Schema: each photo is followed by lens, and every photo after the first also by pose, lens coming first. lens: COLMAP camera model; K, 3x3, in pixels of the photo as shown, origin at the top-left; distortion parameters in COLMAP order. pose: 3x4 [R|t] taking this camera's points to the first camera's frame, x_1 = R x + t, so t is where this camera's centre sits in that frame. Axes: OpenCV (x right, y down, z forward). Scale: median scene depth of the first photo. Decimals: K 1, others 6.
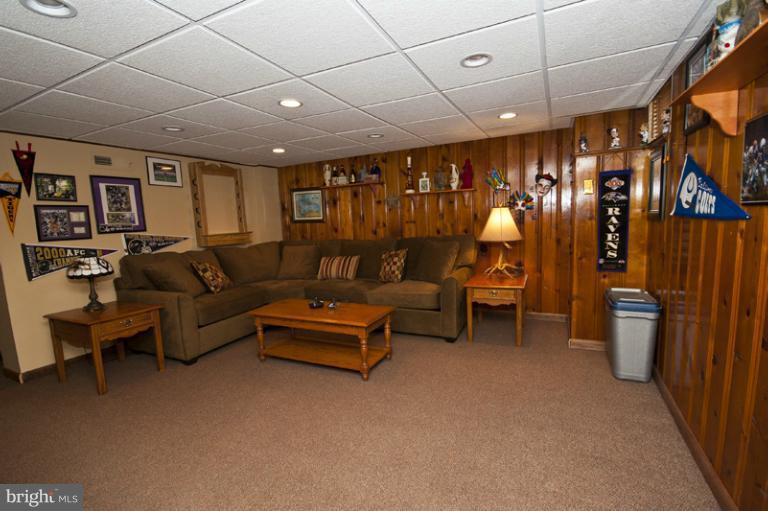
lens RADIAL K [[351.8, 0, 386.0], [0, 351.8, 256.4], [0, 0, 1]] dist [-0.002772, -0.000482]
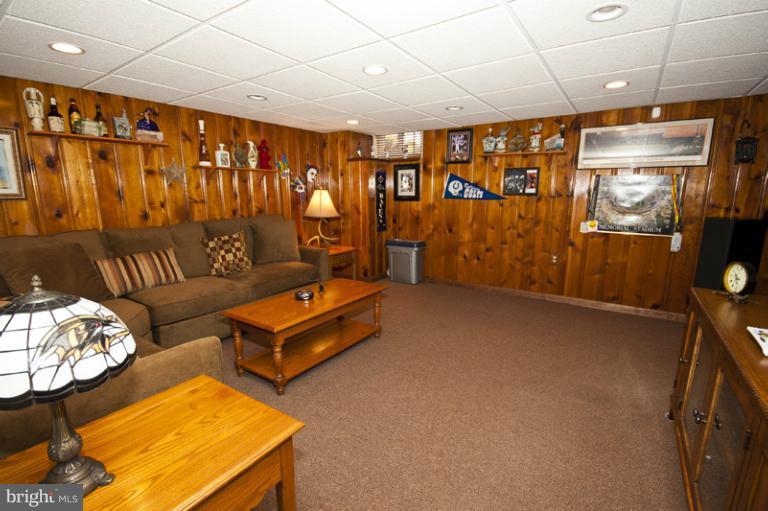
lens RADIAL K [[351.8, 0, 385.3], [0, 351.8, 261.0], [0, 0, 1]] dist [-0.002772, -0.000482]
pose [[0.156916, -0.150109, 0.976138, -0.719213], [0.102423, 0.985526, 0.135088, -0.029827], [-0.982287, 0.078781, 0.170019, 0.479630]]
